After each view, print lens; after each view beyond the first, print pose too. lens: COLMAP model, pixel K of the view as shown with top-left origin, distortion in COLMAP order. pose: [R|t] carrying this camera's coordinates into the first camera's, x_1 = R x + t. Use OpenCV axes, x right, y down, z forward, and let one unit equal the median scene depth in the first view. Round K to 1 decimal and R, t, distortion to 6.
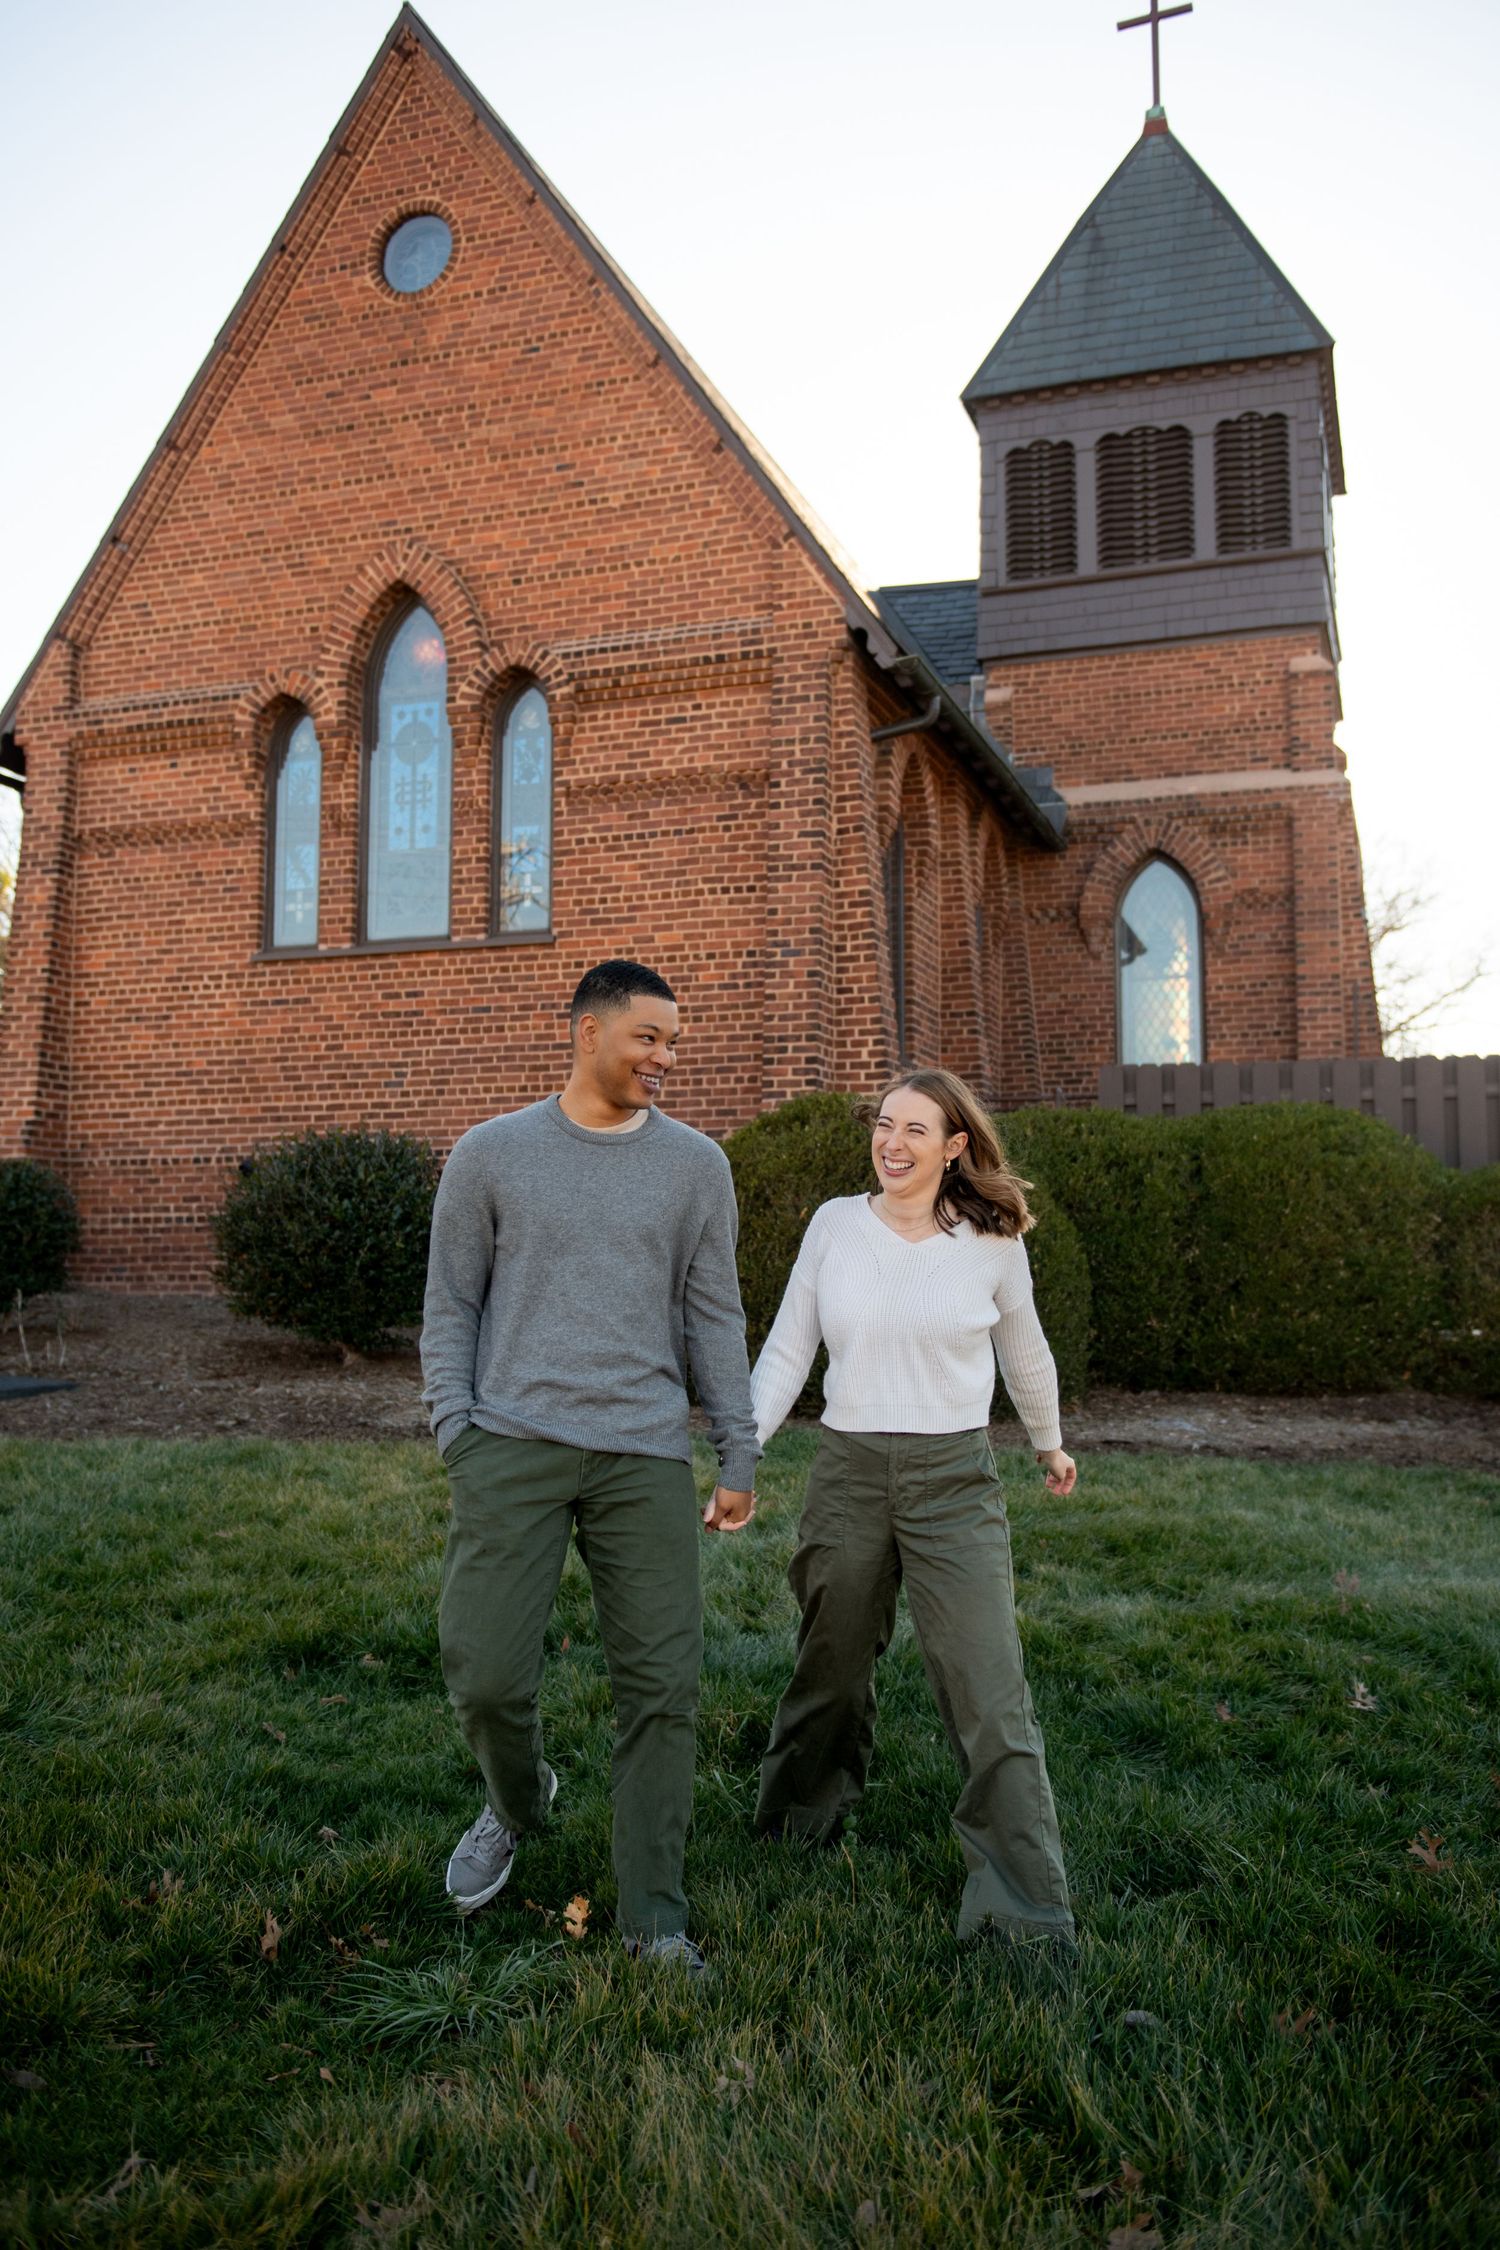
lens RADIAL K [[1899.0, 0, 750.0], [0, 1899.0, 1125.0], [0, 0, 1]] dist [0.004606, 0.000752]
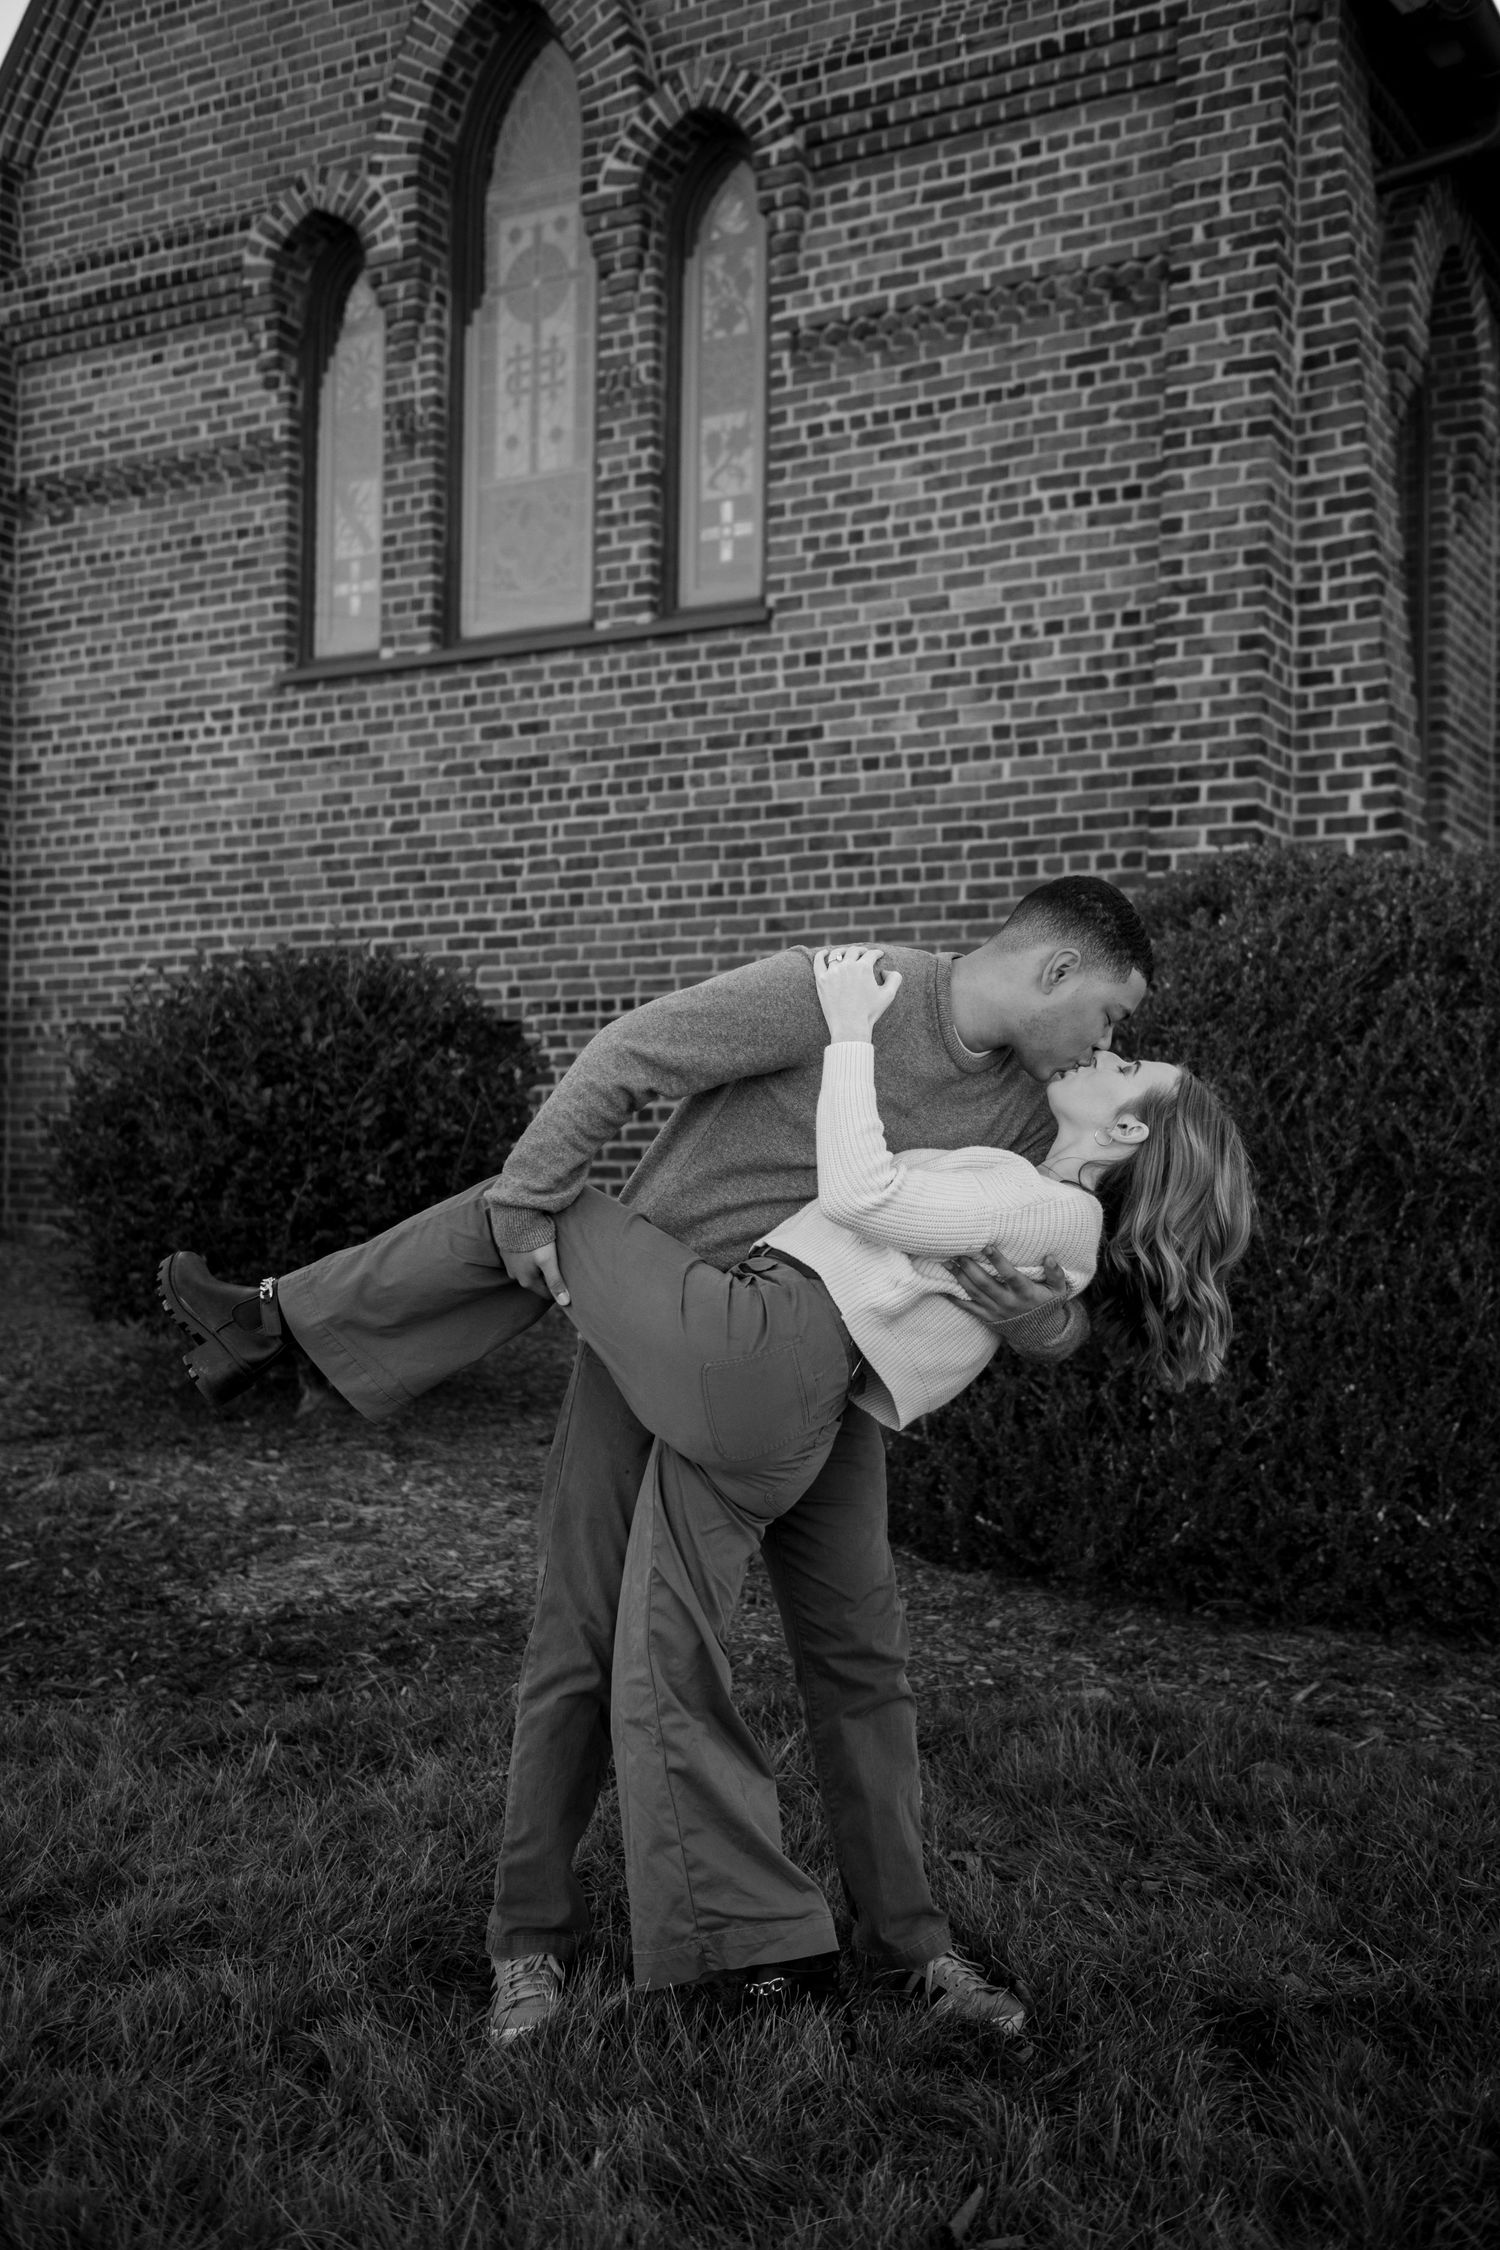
lens RADIAL K [[2311.0, 0, 750.0], [0, 2311.0, 1125.0], [0, 0, 1]] dist [0.029332, 0.010528]
pose [[0.982459, 0.004330, -0.186429, 0.016052], [0.005129, 0.998725, 0.050223, 0.015340], [0.186409, -0.050298, 0.981184, 0.331088]]
